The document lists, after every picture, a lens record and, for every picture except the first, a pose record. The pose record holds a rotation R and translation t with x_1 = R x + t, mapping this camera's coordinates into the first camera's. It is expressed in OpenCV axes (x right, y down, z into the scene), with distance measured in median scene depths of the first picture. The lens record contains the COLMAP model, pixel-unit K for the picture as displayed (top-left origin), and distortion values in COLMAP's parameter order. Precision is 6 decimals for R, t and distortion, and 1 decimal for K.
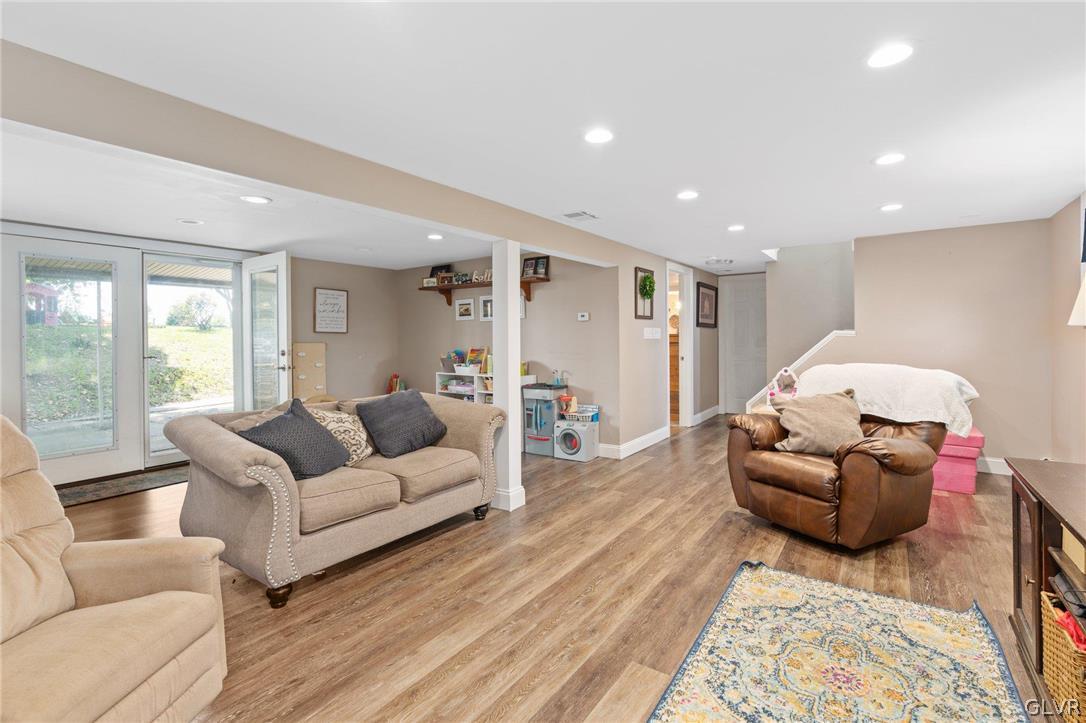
lens RADIAL K [[494.8, 0, 539.5], [0, 494.8, 339.9], [0, 0, 1]] dist [-0.009264, 0.002559]
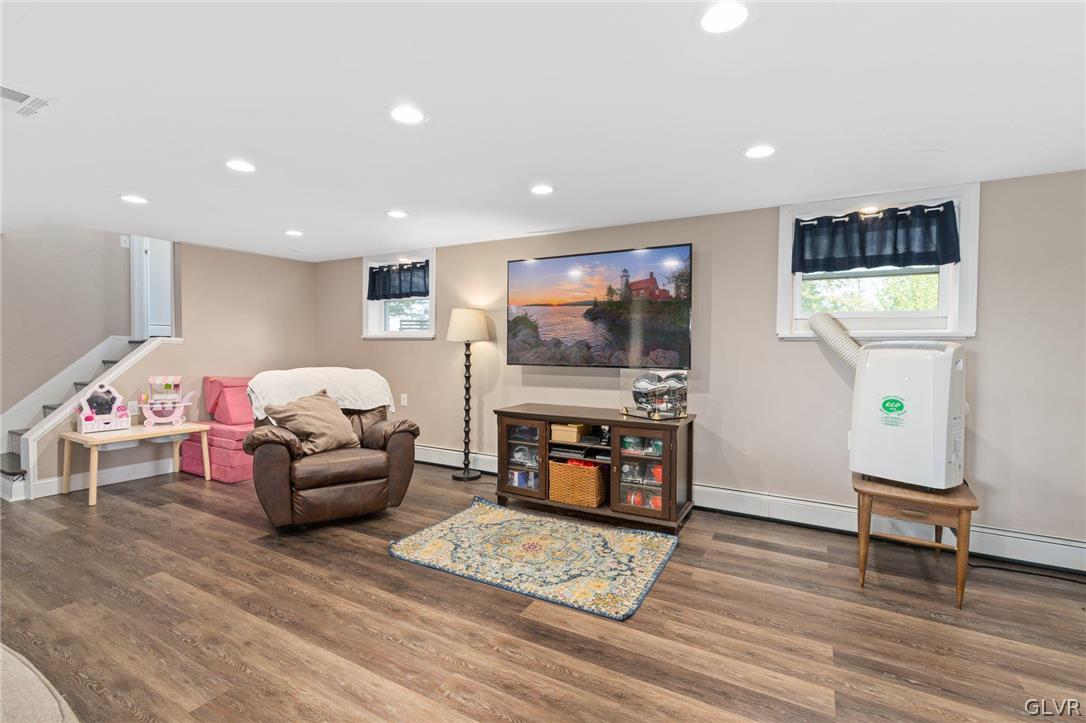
lens RADIAL K [[494.8, 0, 541.6], [0, 494.8, 359.8], [0, 0, 1]] dist [-0.009264, 0.002559]
pose [[-0.104461, -0.019147, 0.994345, -0.768524], [-0.001328, 0.999816, 0.019113, 0.009716], [-0.994528, 0.000676, -0.104468, 0.828811]]
